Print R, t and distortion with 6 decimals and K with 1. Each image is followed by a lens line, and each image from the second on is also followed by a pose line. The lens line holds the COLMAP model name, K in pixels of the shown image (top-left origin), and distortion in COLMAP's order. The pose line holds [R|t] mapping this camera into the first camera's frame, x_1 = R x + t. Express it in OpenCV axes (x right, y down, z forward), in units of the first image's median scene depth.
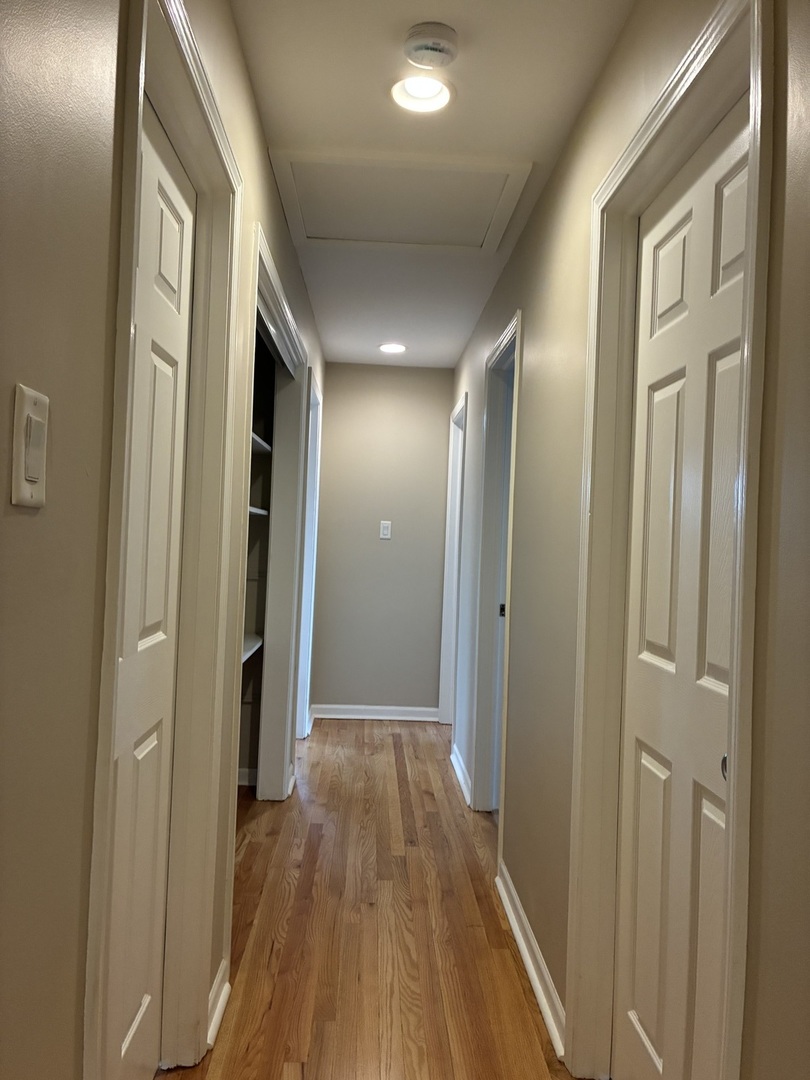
lens RADIAL K [[824.3, 0, 405.0], [0, 824.3, 537.4], [0, 0, 1]] dist [0.026023, -0.014256]
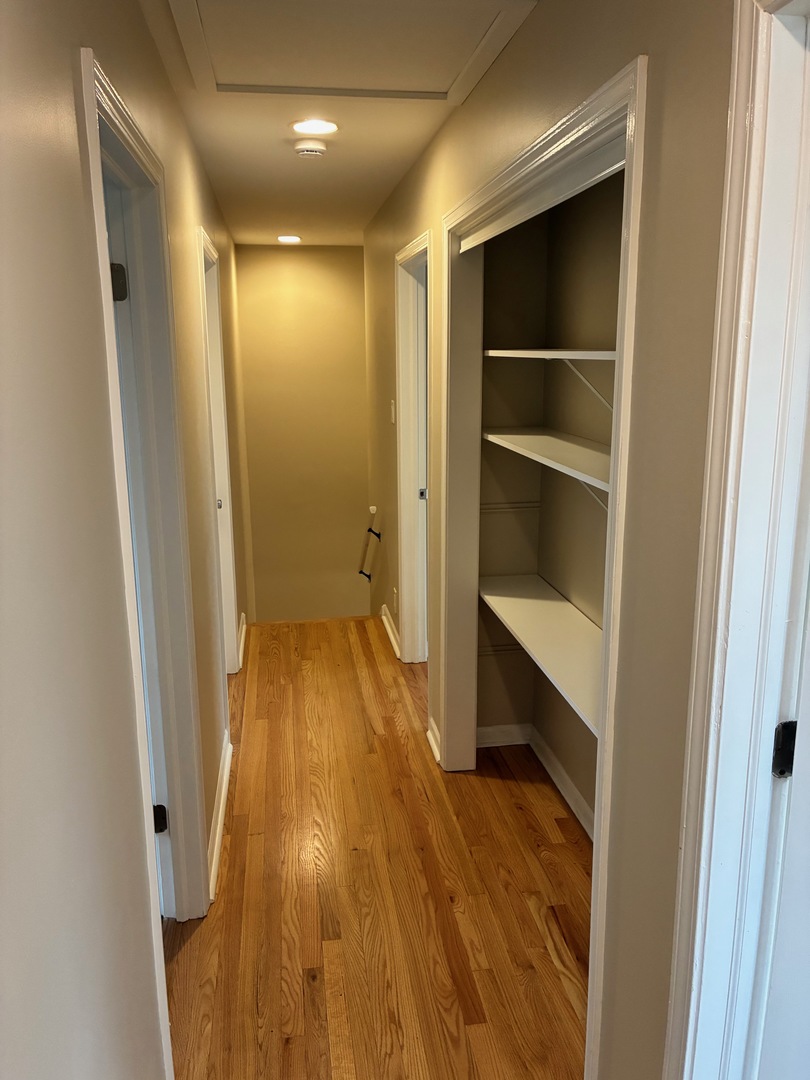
lens RADIAL K [[824.3, 0, 405.2], [0, 824.3, 537.7], [0, 0, 1]] dist [0.026023, -0.014256]
pose [[-0.993995, -0.001480, -0.109413, 0.010419], [-0.025608, 0.975287, 0.219451, -0.161882], [0.106384, 0.220935, -0.969469, 2.122480]]
